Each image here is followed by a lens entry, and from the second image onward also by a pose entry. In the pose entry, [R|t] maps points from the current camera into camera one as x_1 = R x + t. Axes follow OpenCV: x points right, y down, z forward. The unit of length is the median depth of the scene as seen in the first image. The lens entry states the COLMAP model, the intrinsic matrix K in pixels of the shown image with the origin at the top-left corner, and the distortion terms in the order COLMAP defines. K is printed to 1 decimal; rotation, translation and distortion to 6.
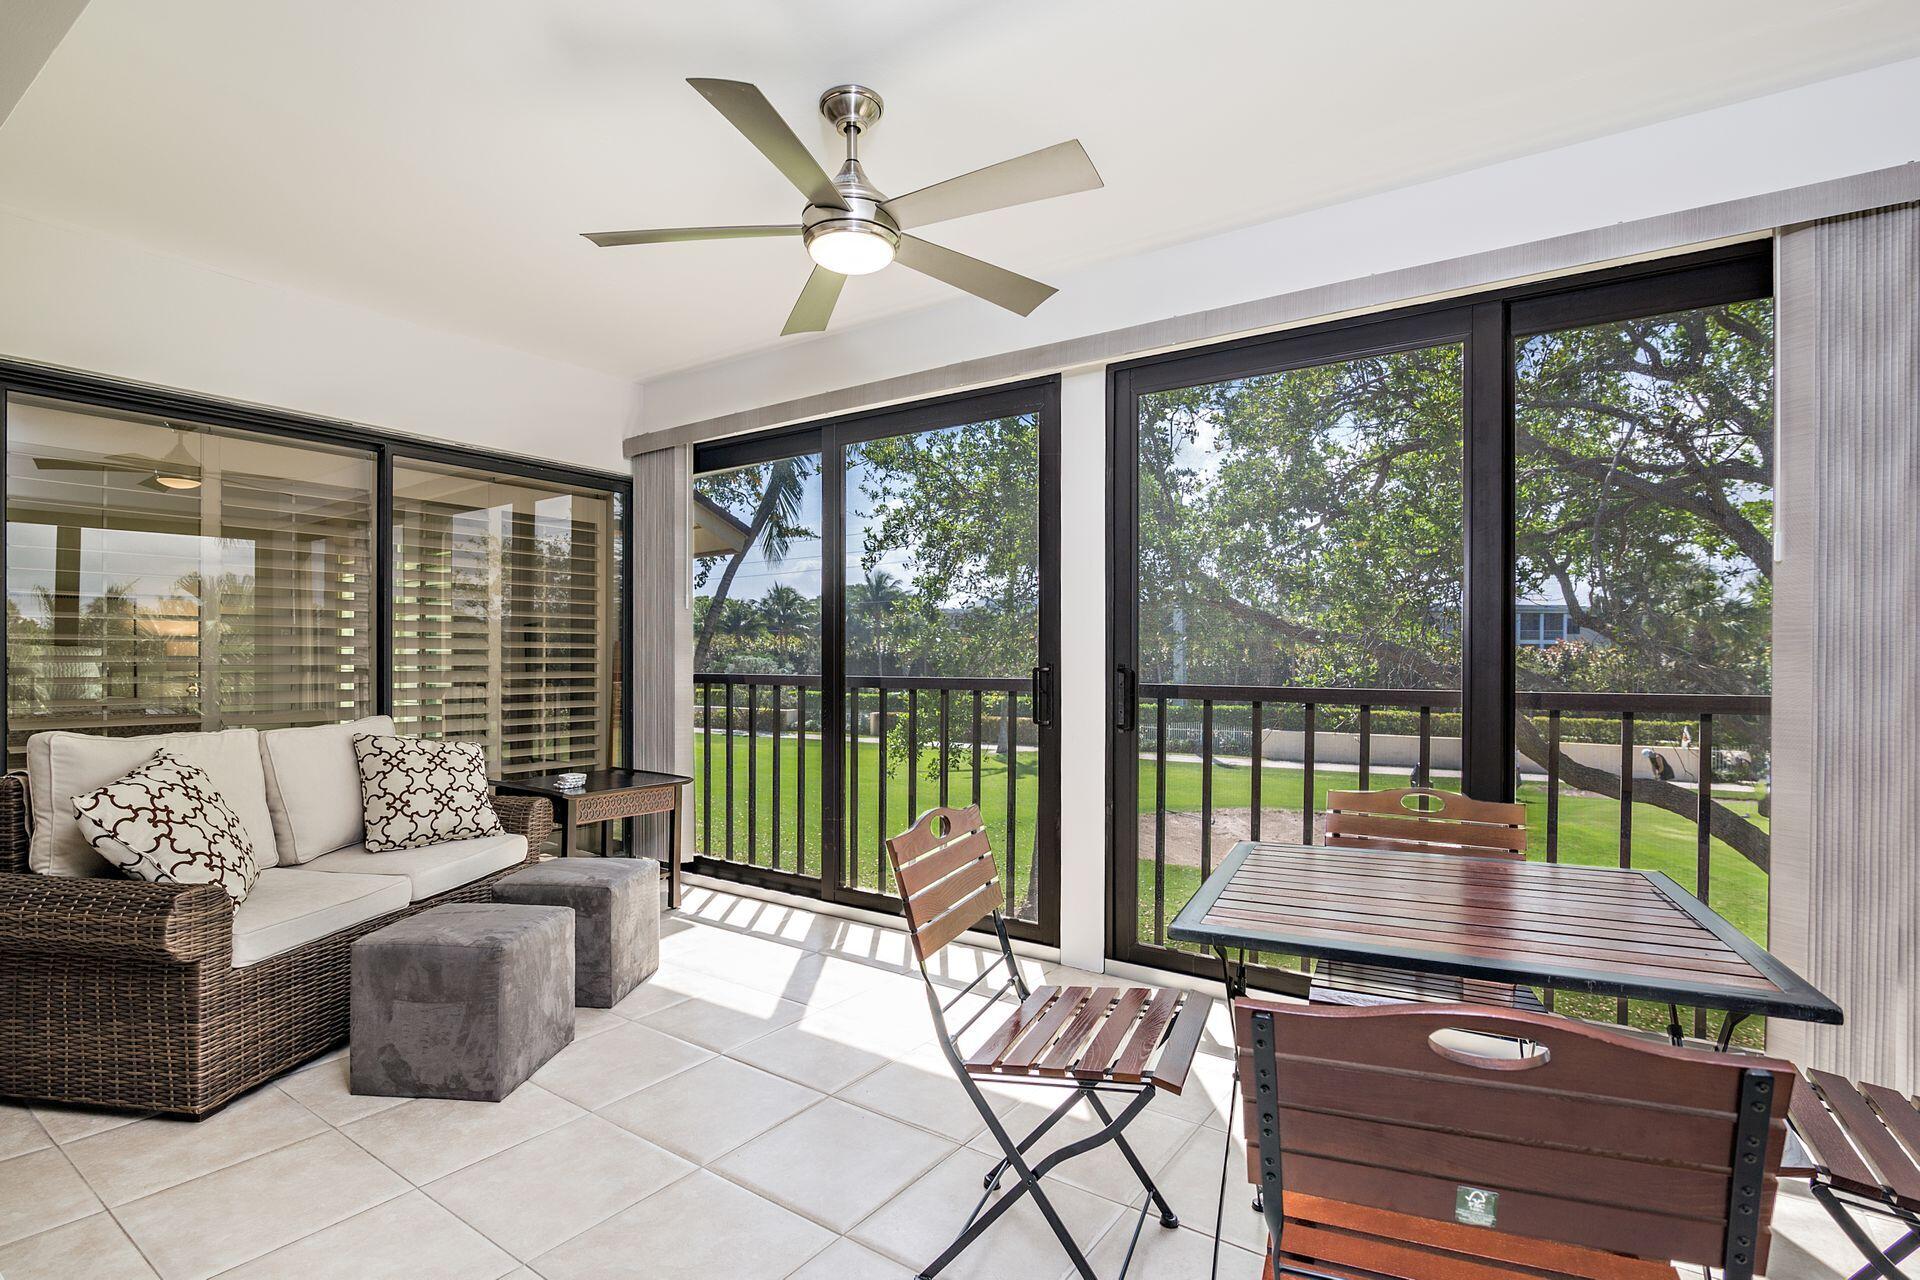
lens RADIAL K [[886.4, 0, 943.0], [0, 886.4, 663.1], [0, 0, 1]] dist [-0.013238, 0.000076]
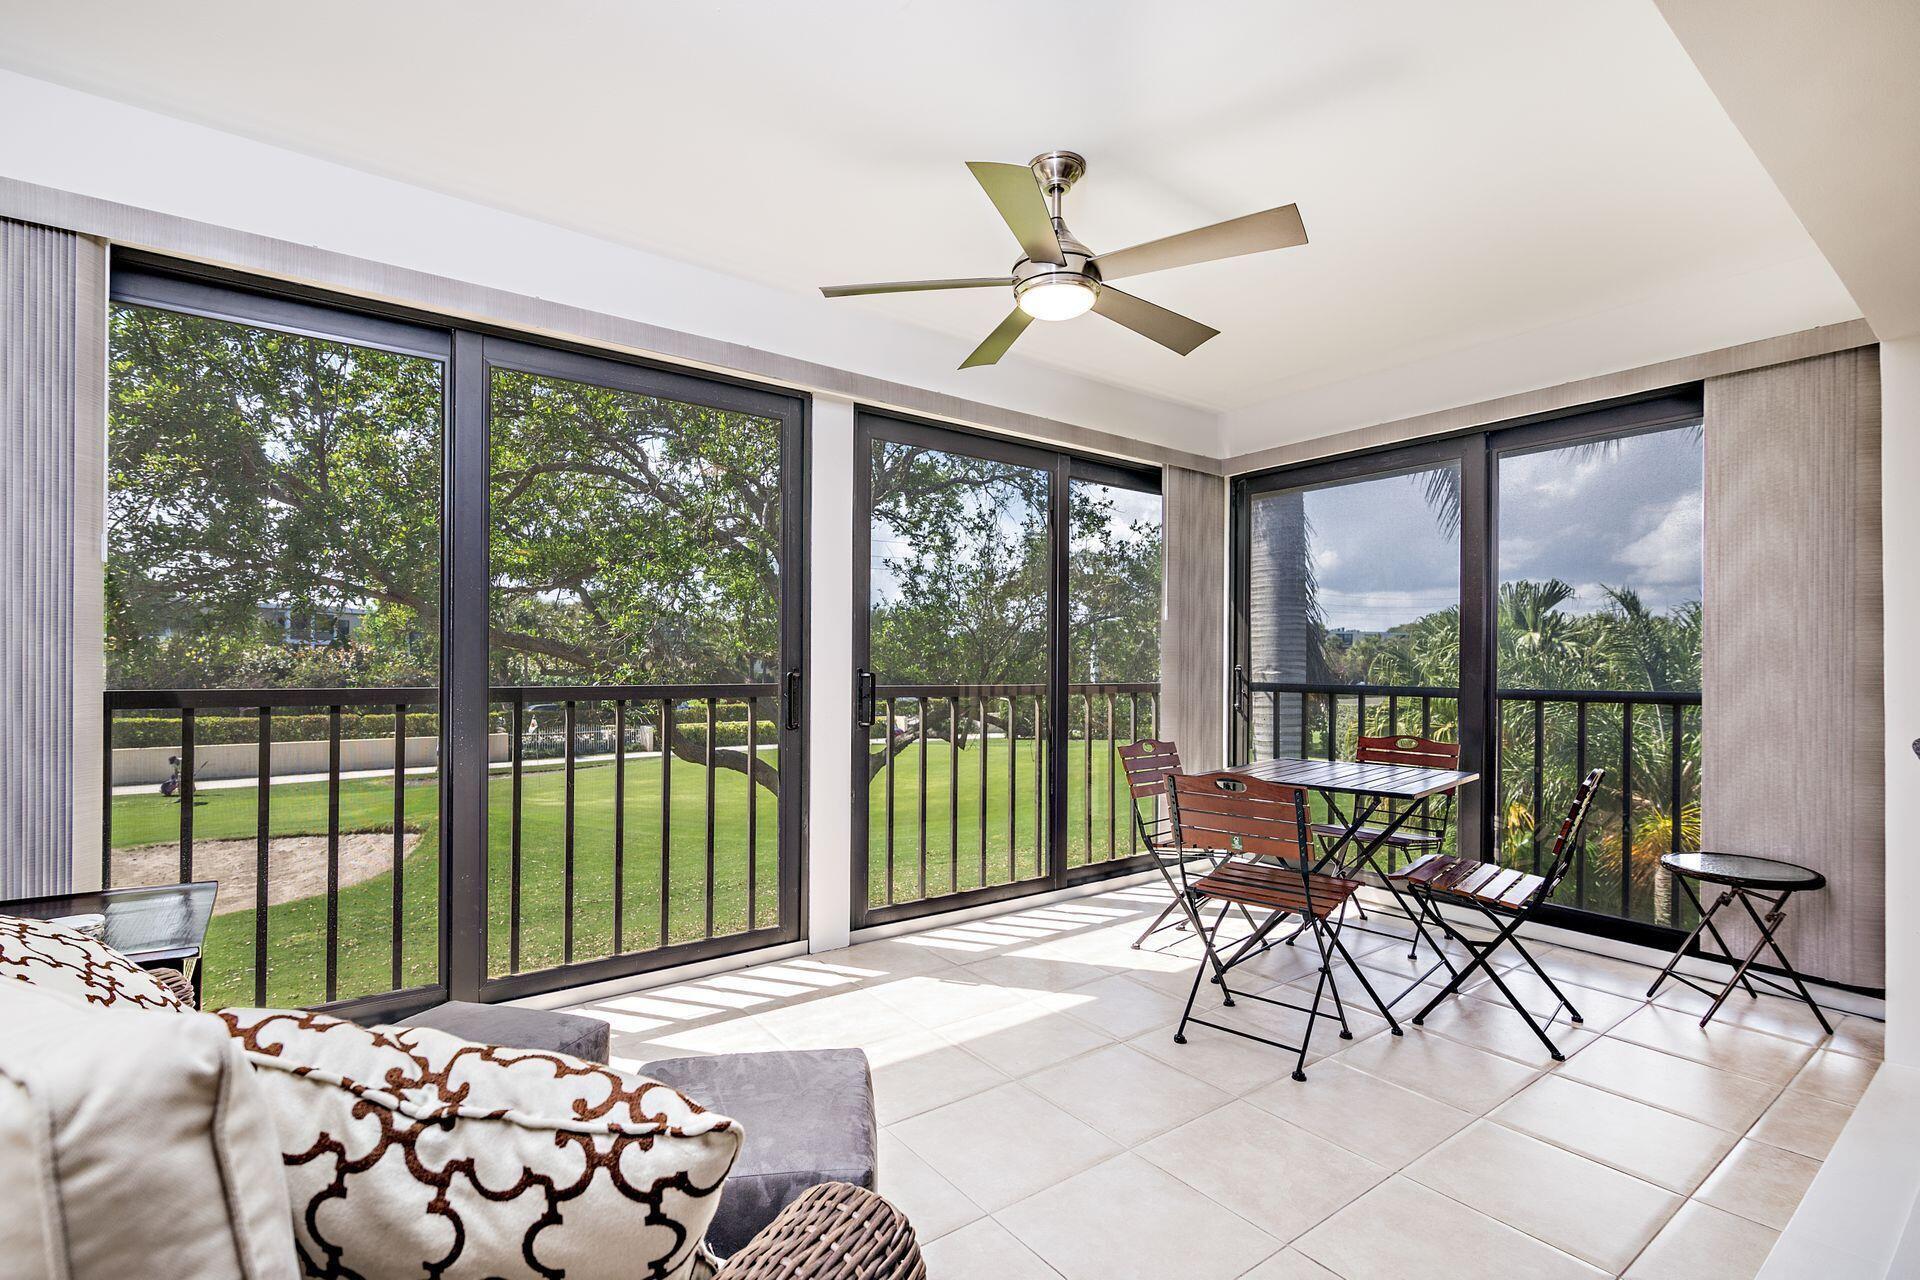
lens RADIAL K [[865.6, 0, 909.4], [0, 865.6, 666.5], [0, 0, 1]] dist [0.013945, 0.000020]
pose [[0.352770, -0.000025, 0.935710, -0.791607], [-0.005470, 0.999983, 0.002089, -0.005331], [-0.935694, -0.005856, 0.352764, 0.527452]]
